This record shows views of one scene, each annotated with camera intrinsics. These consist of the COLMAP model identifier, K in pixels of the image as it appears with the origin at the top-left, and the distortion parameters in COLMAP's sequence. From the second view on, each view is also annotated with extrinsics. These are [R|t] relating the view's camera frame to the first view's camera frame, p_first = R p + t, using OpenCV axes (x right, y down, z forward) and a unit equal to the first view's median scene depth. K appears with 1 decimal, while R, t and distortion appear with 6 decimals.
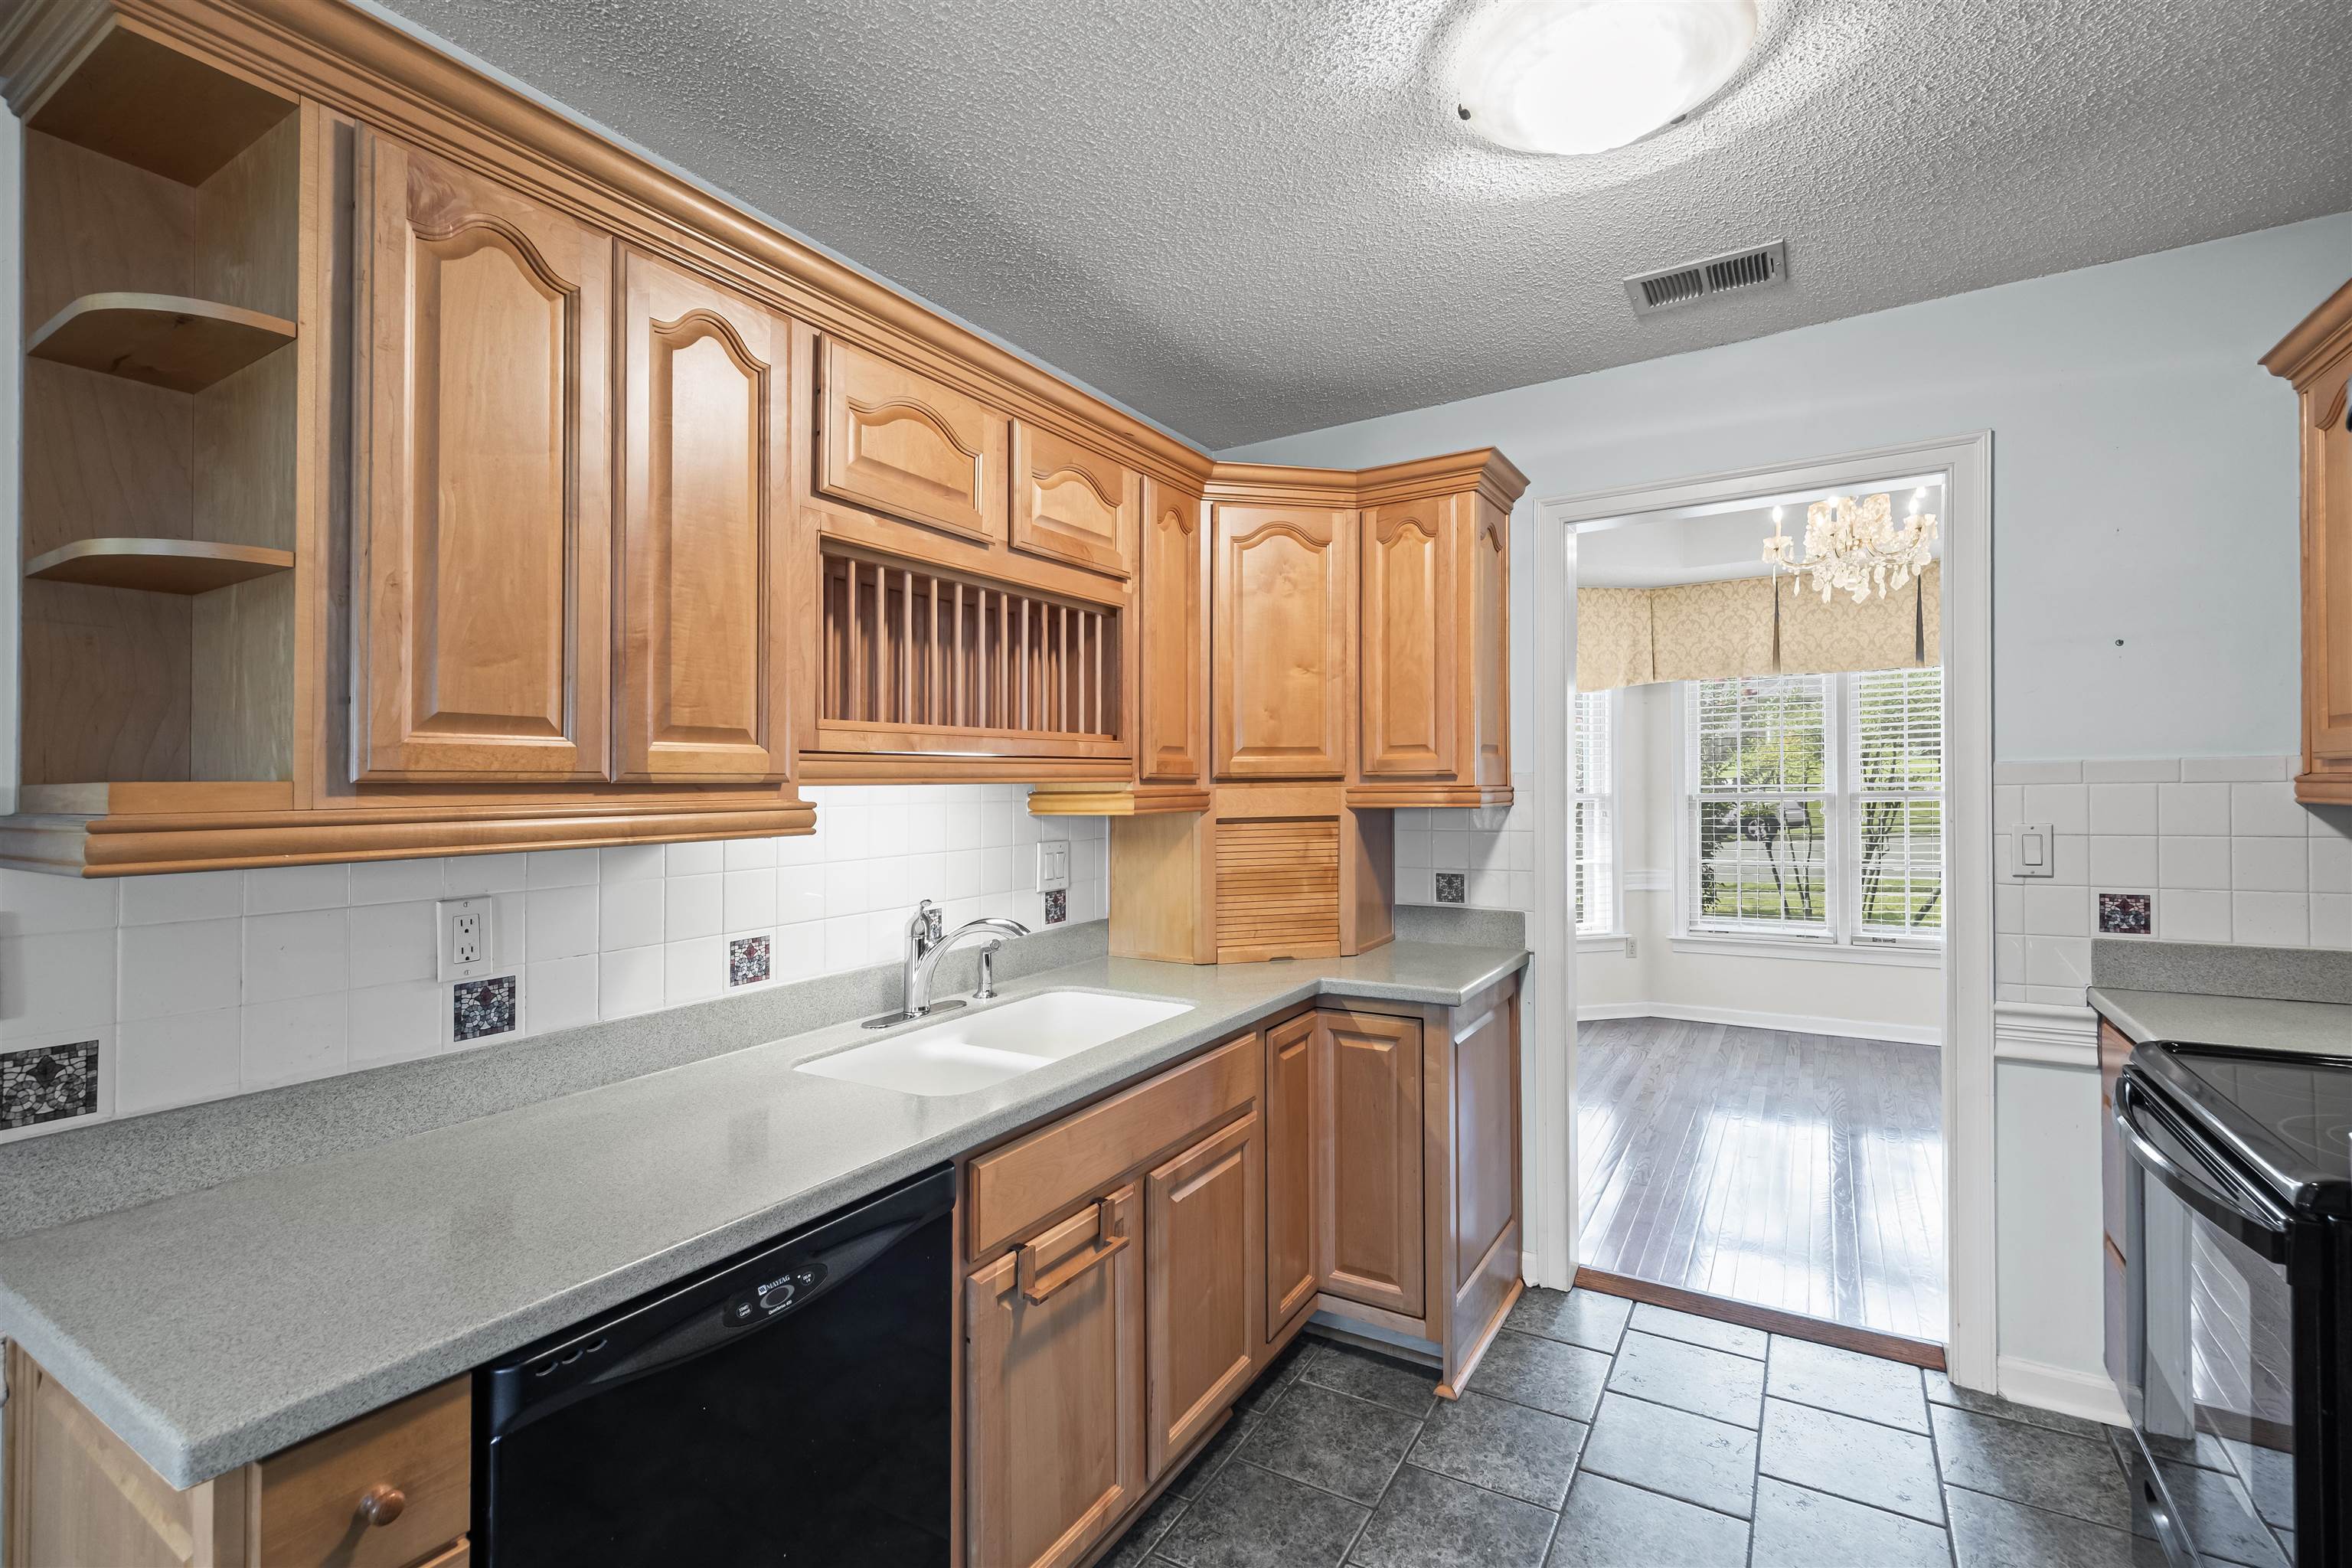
lens RADIAL K [[1027.8, 0, 1219.4], [0, 1027.8, 791.5], [0, 0, 1]] dist [0.013901, -0.003105]
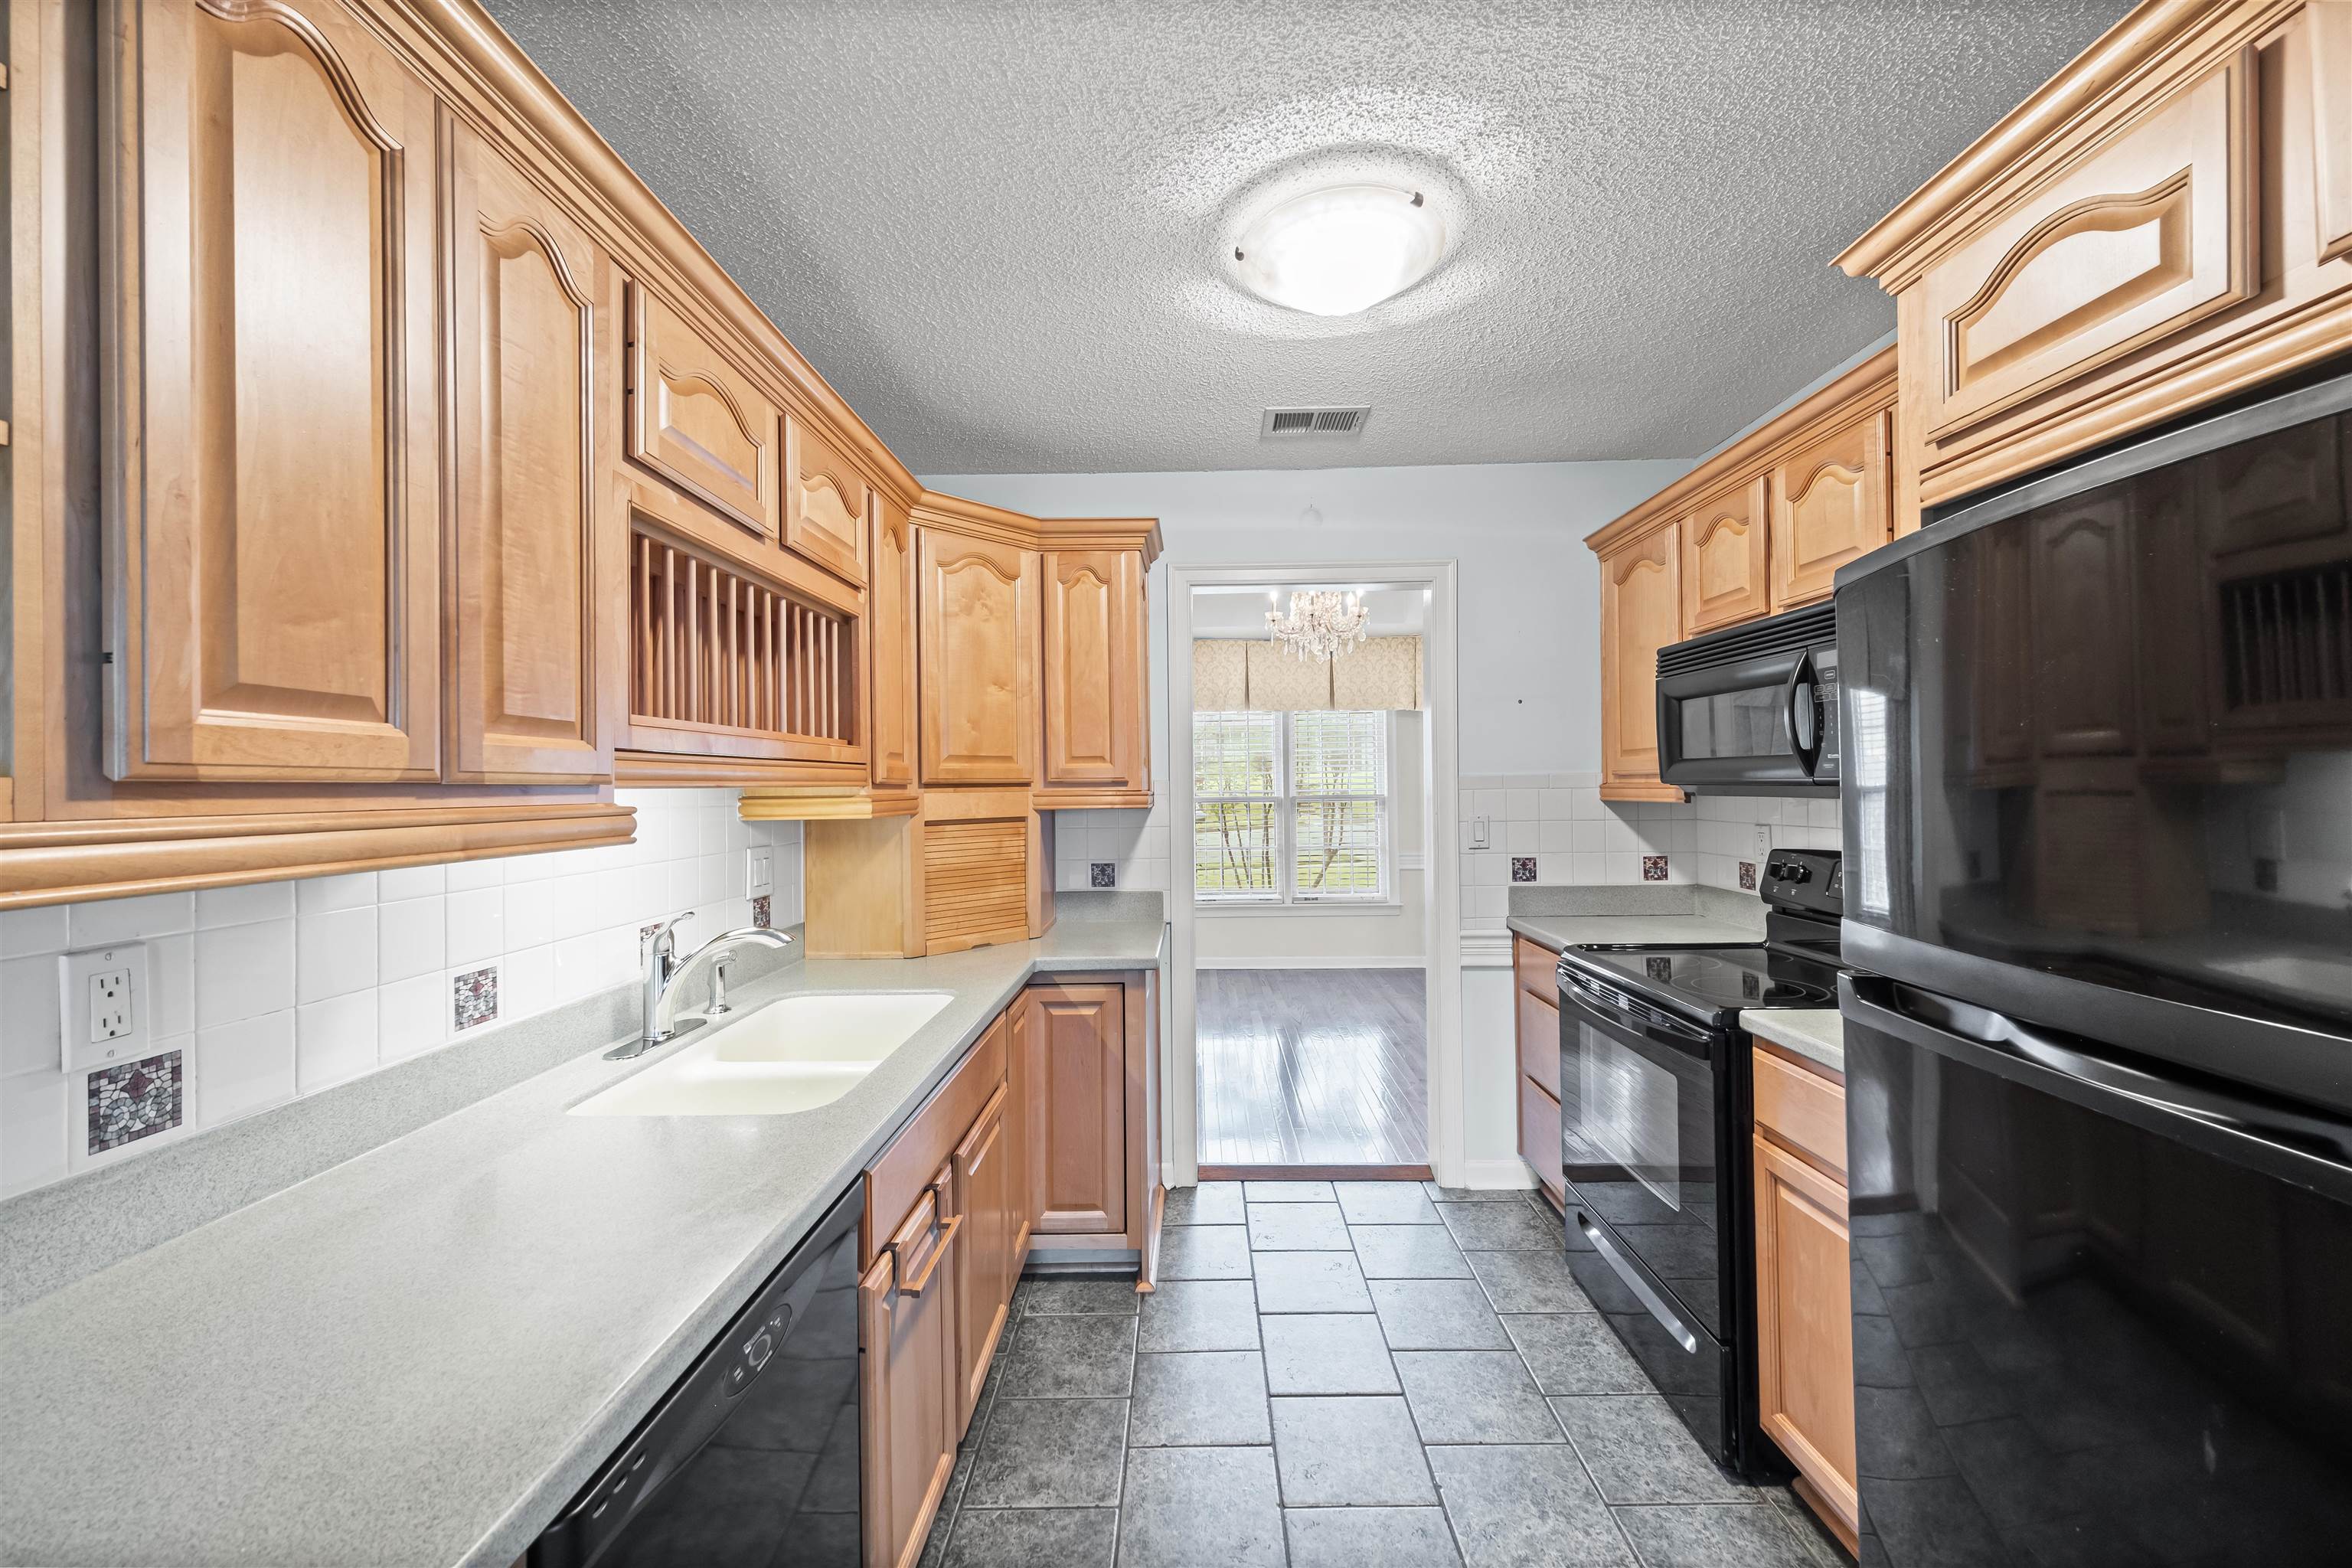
lens RADIAL K [[875.4, 0, 1196.9], [0, 875.4, 796.3], [0, 0, 1]] dist [0.011781, -0.000668]
pose [[0.867970, -0.002988, 0.496608, -0.301814], [0.003566, 0.999994, -0.000215, 0.002638], [-0.496604, 0.001958, 0.867975, 0.086511]]
